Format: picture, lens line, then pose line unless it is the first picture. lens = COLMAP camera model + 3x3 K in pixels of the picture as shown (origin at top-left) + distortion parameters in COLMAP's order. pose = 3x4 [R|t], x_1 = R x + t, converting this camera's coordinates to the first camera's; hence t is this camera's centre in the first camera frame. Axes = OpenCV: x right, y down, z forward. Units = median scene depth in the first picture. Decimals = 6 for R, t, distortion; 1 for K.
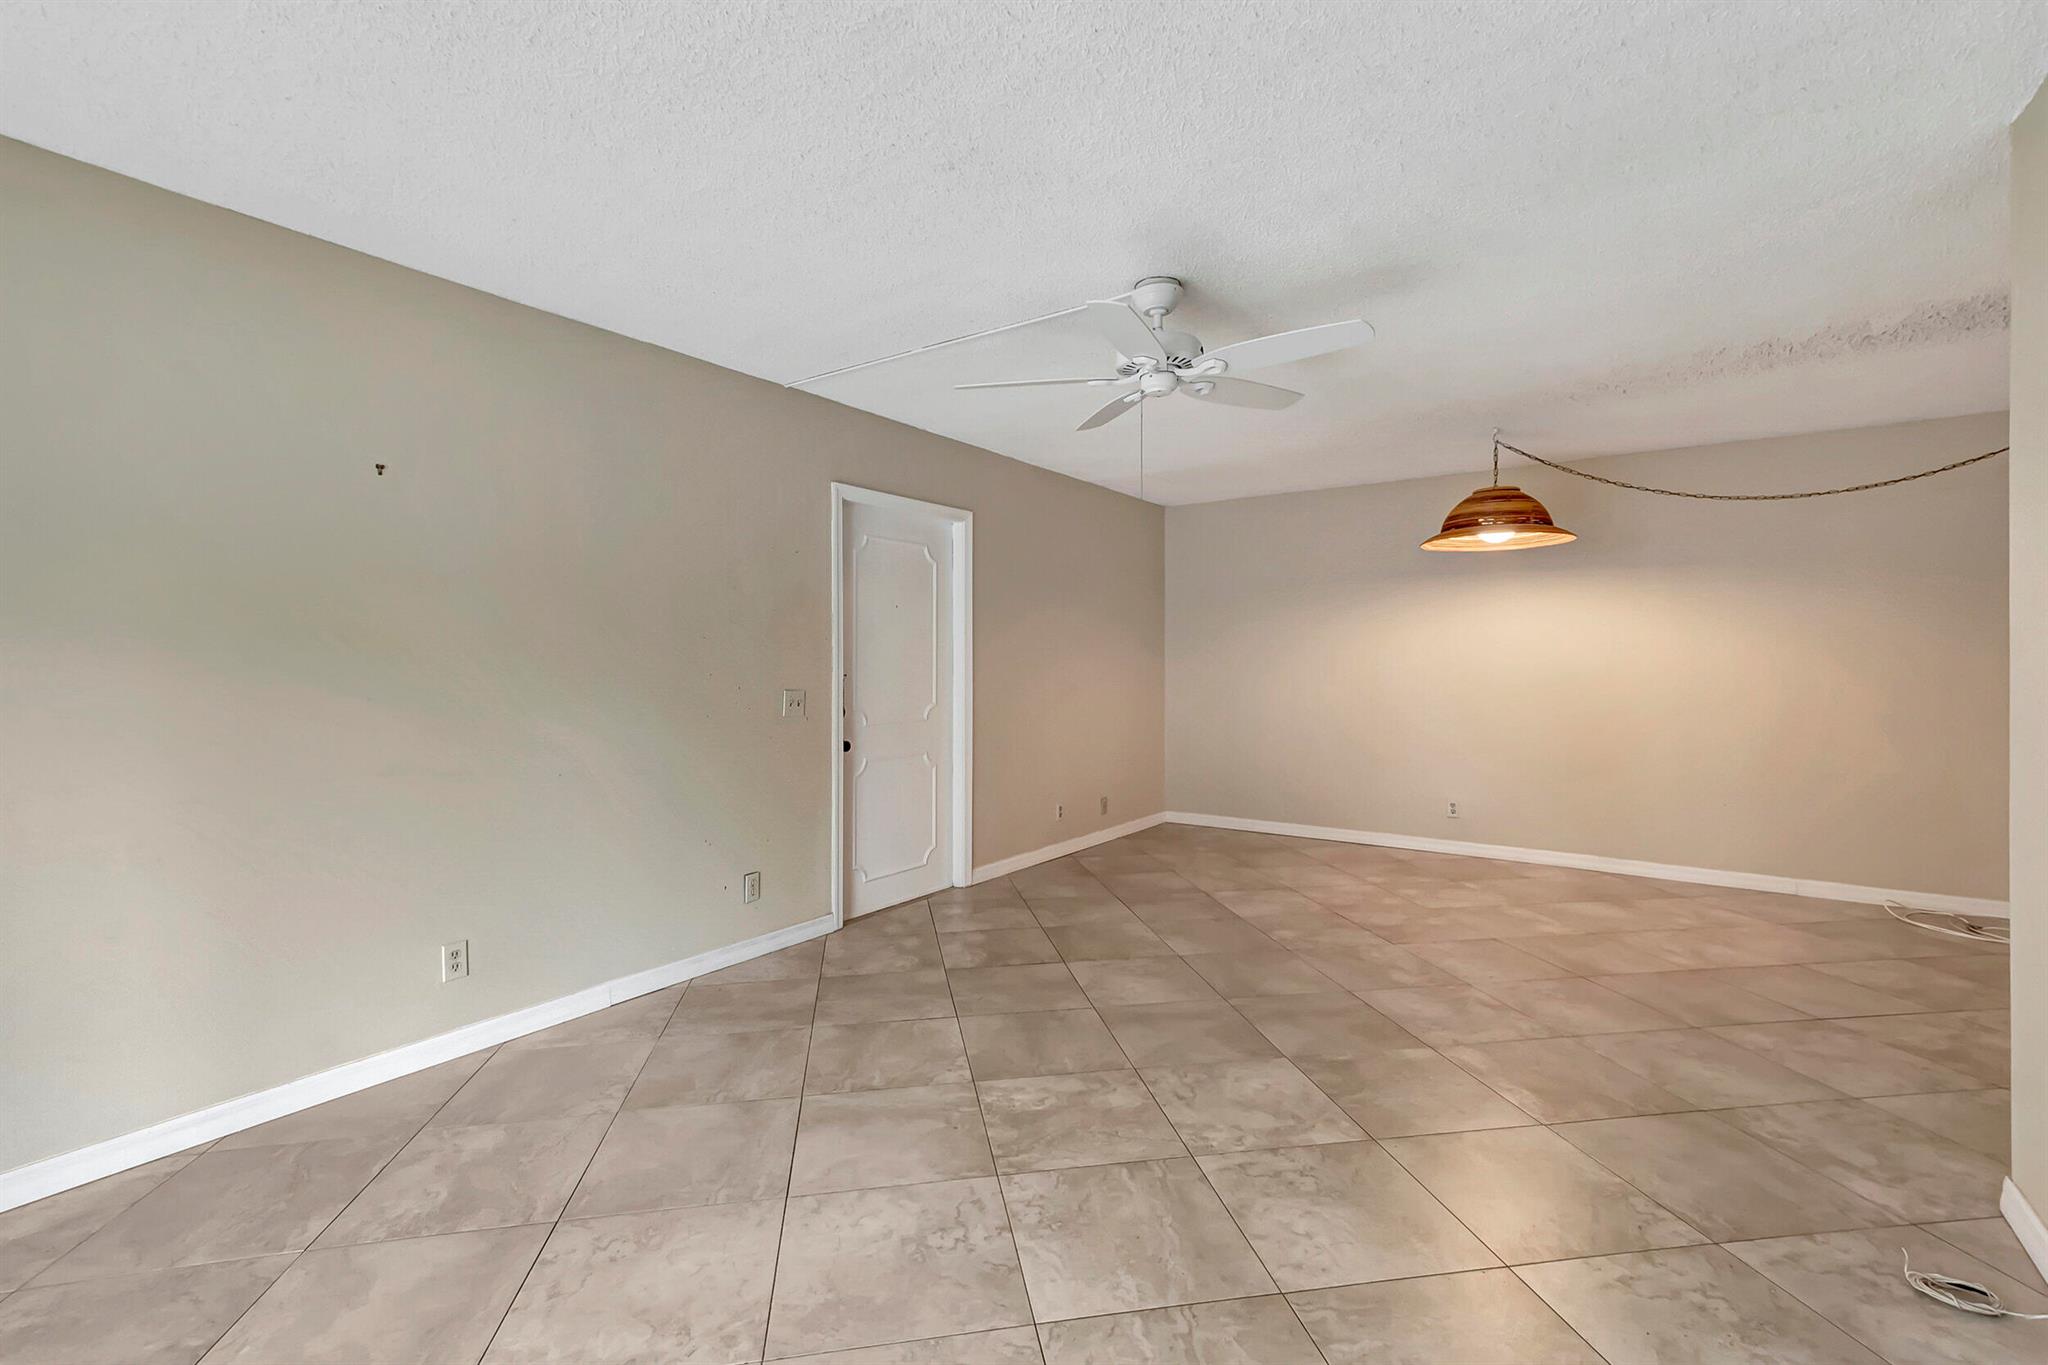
lens RADIAL K [[903.8, 0, 1023.2], [0, 903.8, 658.9], [0, 0, 1]] dist [0.028097, -0.000210]
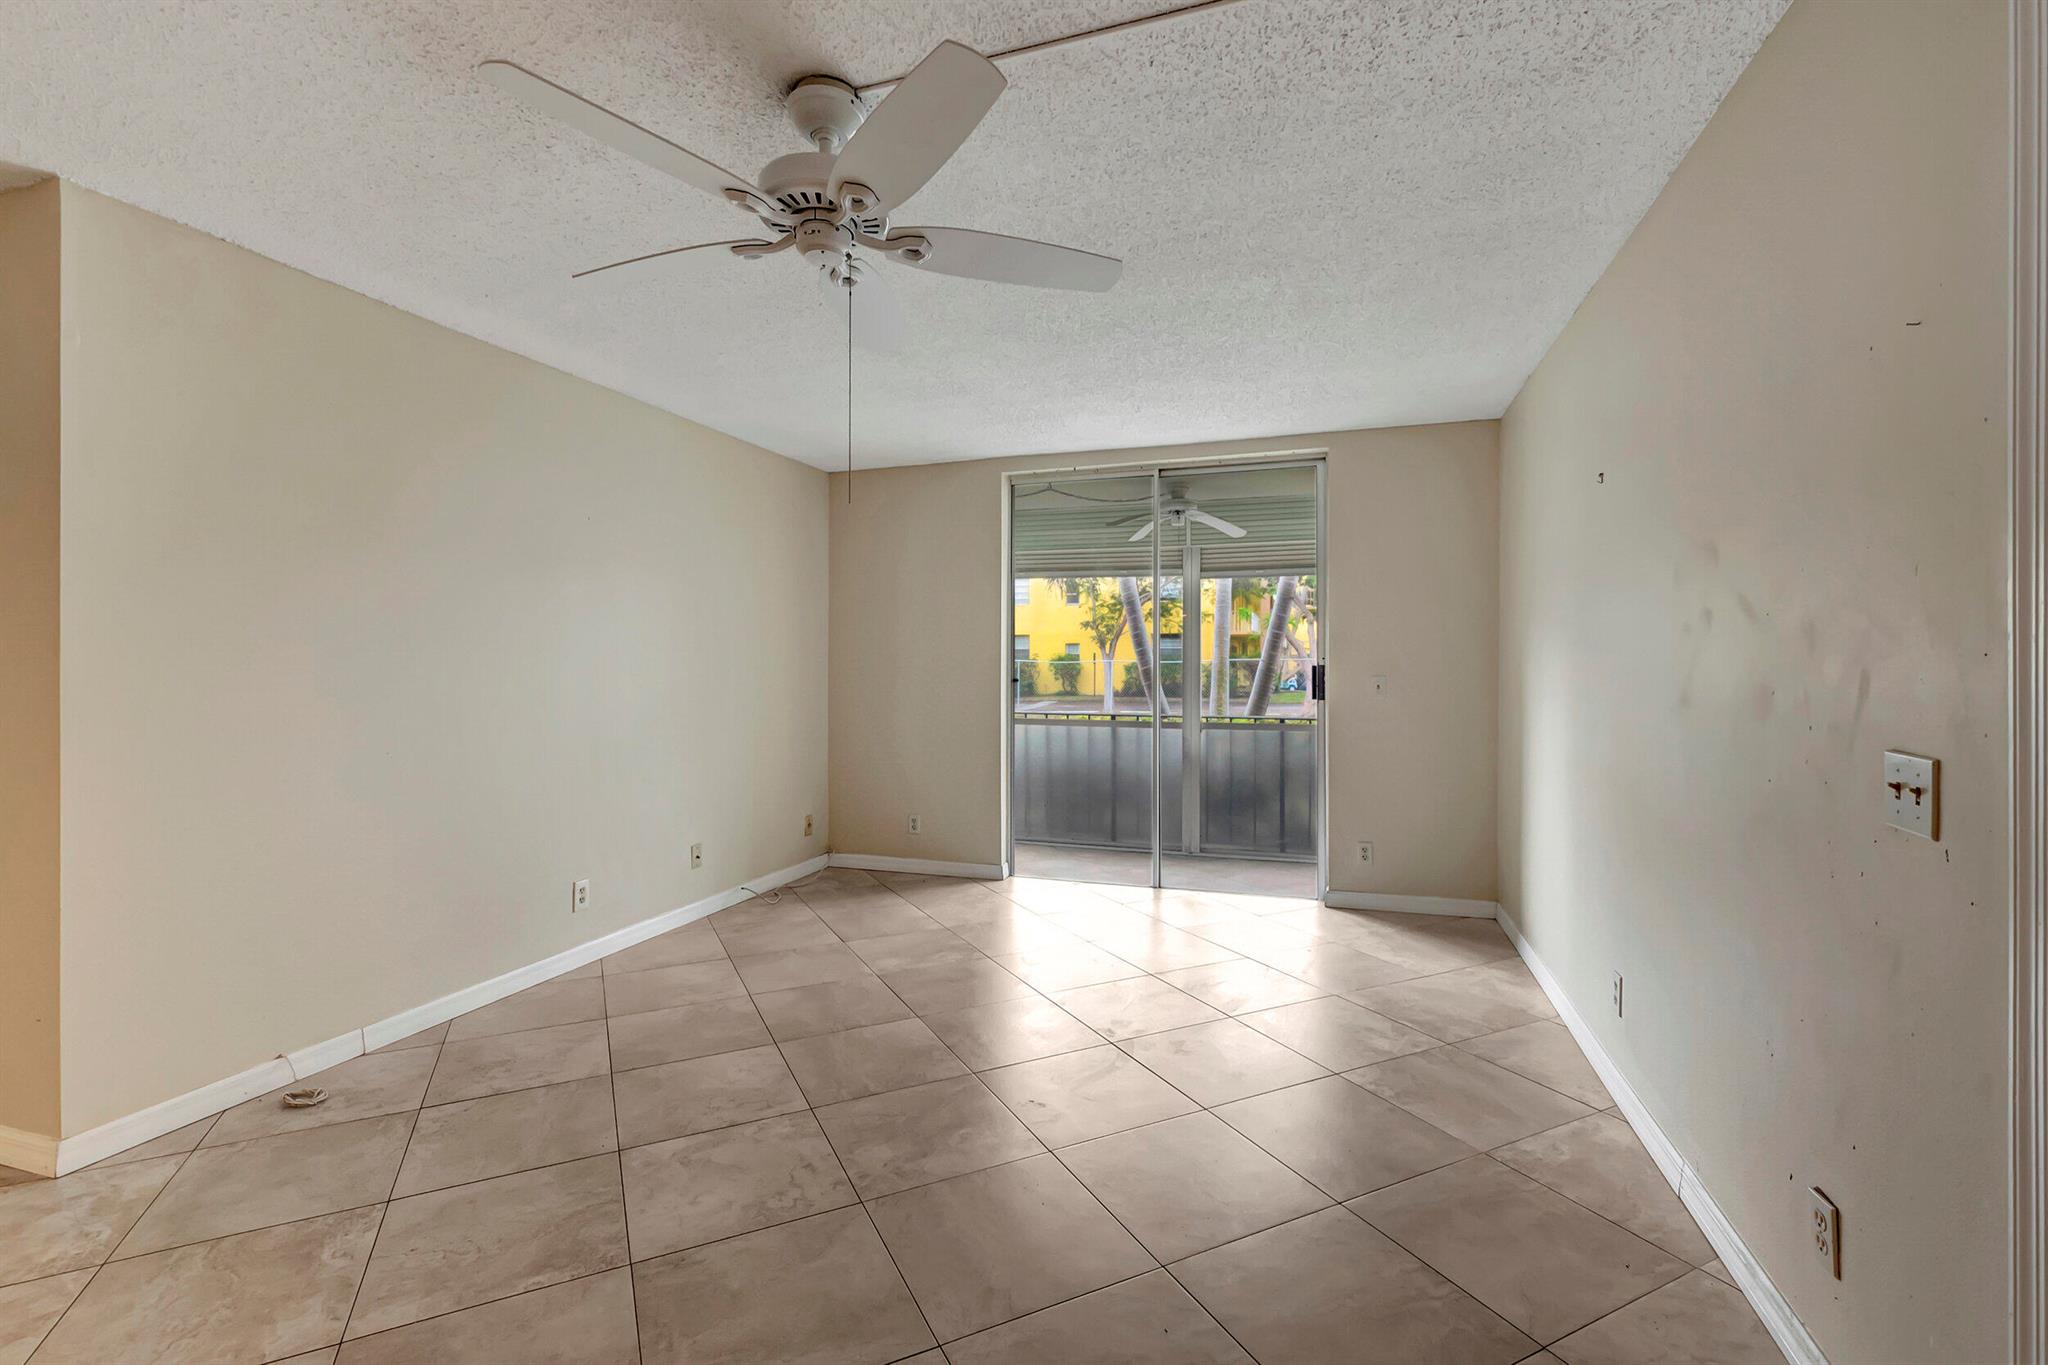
lens RADIAL K [[903.0, 0, 1017.7], [0, 903.0, 660.4], [0, 0, 1]] dist [0.002026, 0.000427]
pose [[-0.960731, 0.002379, -0.277470, 0.151975], [0.004335, 0.999970, -0.006435, 0.002968], [0.277446, -0.007385, -0.960713, 1.306644]]
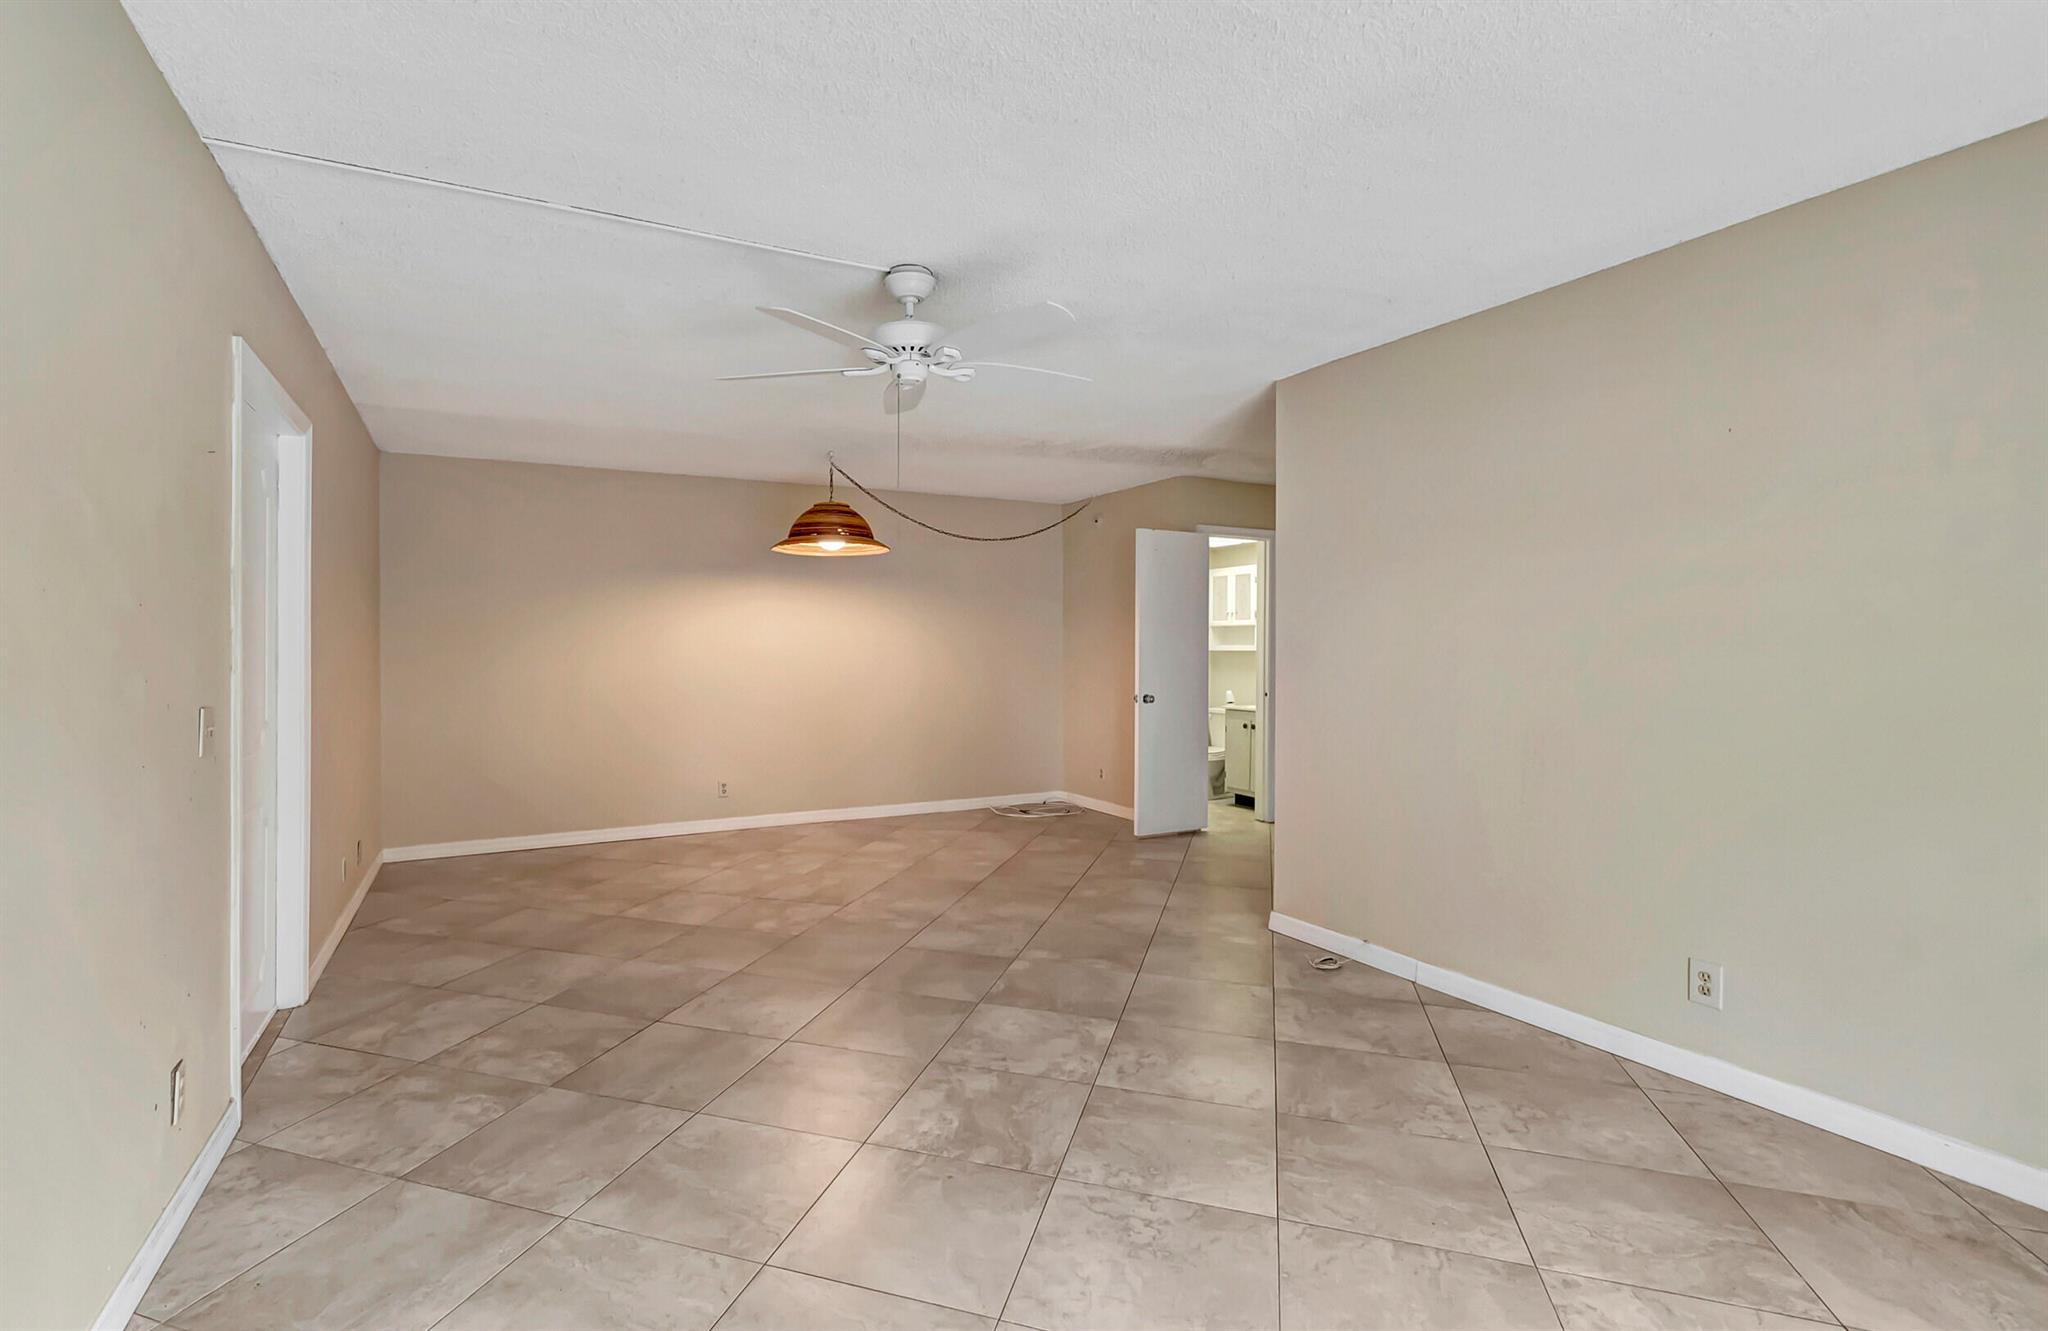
lens RADIAL K [[928.0, 0, 956.6], [0, 928.0, 652.5], [0, 0, 1]] dist [0.003994, 0.000093]
pose [[0.480682, -0.002385, 0.876892, -0.560704], [-0.000049, 0.999996, 0.002747, -0.000106], [-0.876895, -0.001363, 0.480680, 0.361646]]
